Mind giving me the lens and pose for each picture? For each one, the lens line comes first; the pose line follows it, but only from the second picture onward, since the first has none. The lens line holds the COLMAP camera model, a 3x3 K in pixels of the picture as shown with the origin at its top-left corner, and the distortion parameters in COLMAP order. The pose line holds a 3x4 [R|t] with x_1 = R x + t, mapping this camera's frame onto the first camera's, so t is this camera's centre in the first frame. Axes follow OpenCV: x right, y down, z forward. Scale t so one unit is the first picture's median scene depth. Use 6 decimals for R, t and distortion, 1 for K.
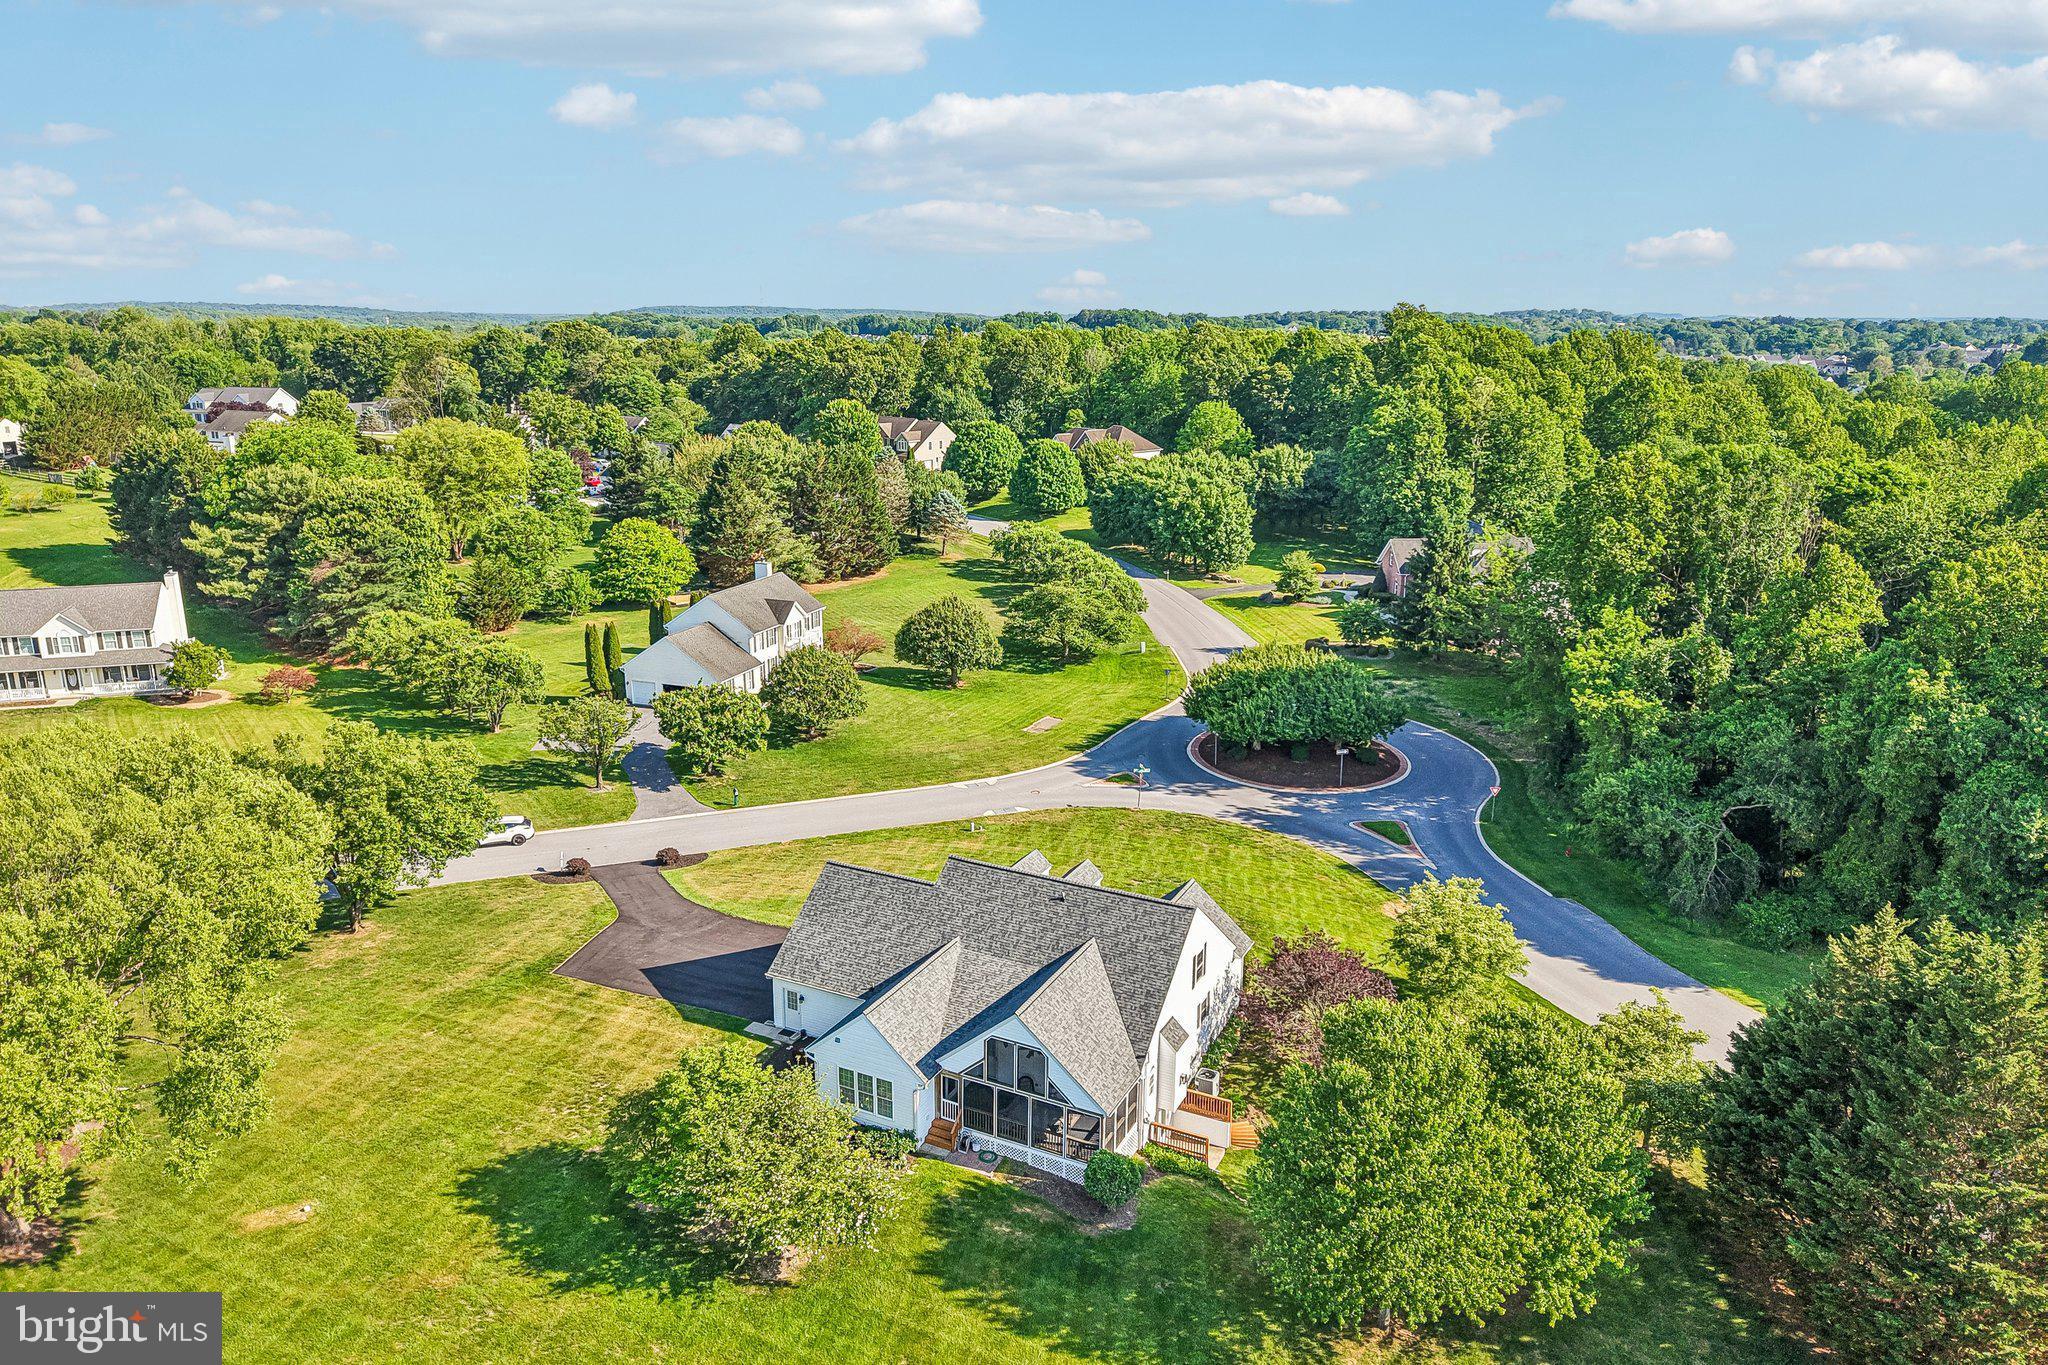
lens RADIAL K [[1349.8, 0, 1029.2], [0, 1349.8, 682.0], [0, 0, 1]] dist [0.033042, -0.035242]
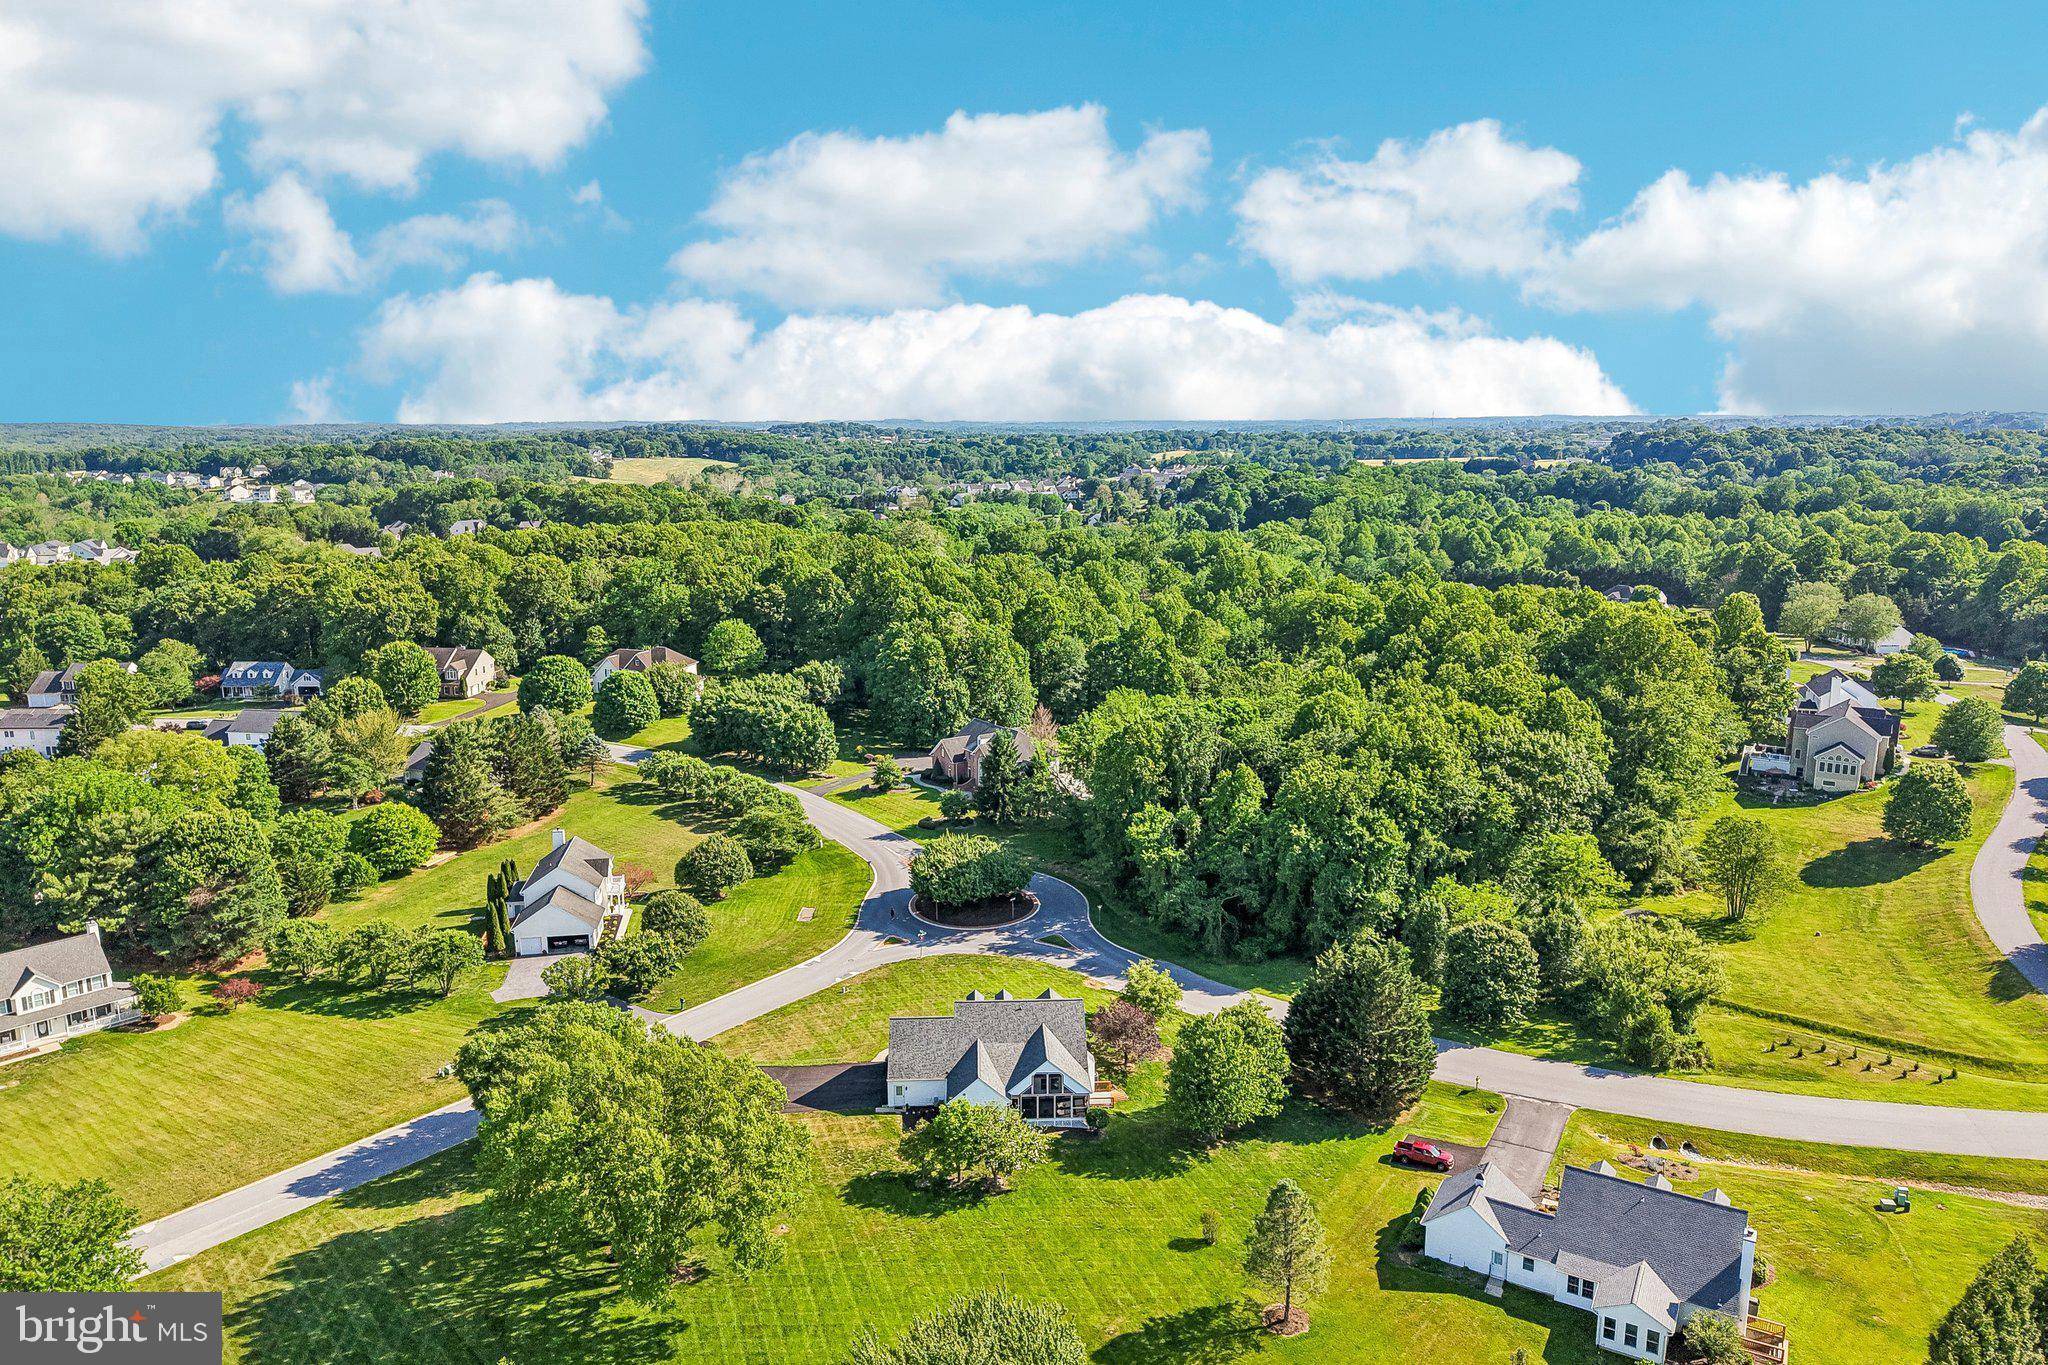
lens RADIAL K [[1349.8, 0, 1029.7], [0, 1349.8, 686.3], [0, 0, 1]] dist [0.033042, -0.035242]
pose [[0.869555, -0.103520, 0.482863, -0.501926], [0.135338, 0.990301, -0.031411, -0.146762], [-0.474929, 0.092664, 0.875132, -0.491062]]
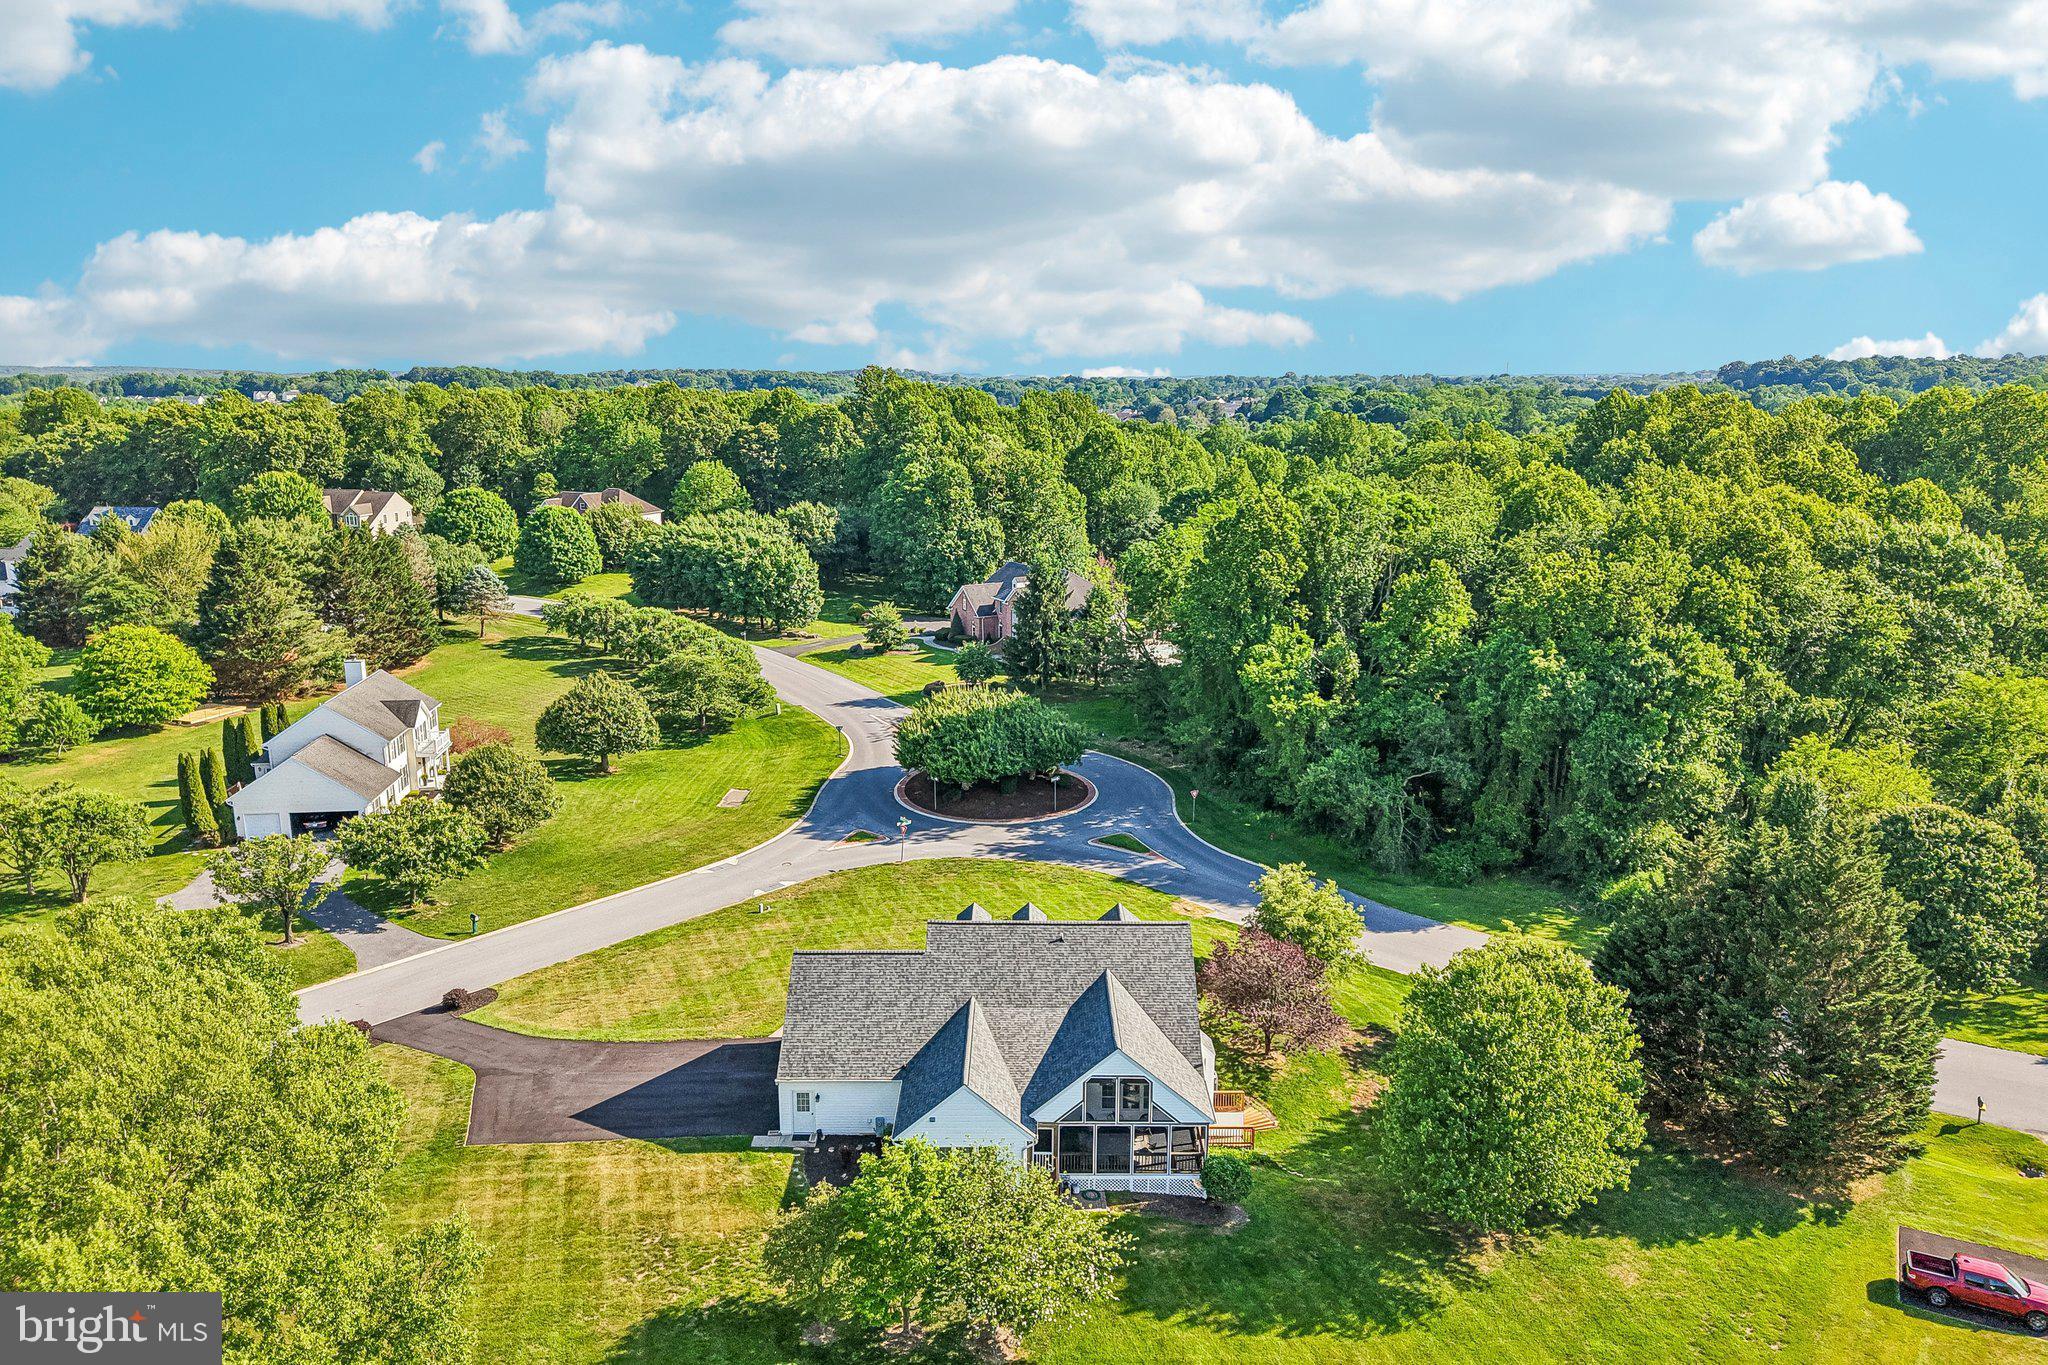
lens RADIAL K [[1349.8, 0, 1024.7], [0, 1349.8, 677.9], [0, 0, 1]] dist [0.033042, -0.035242]
pose [[0.891544, -0.101082, 0.441511, -0.235078], [0.120010, 0.992658, -0.015071, -0.014660], [-0.436746, 0.066422, 0.897129, 0.034542]]
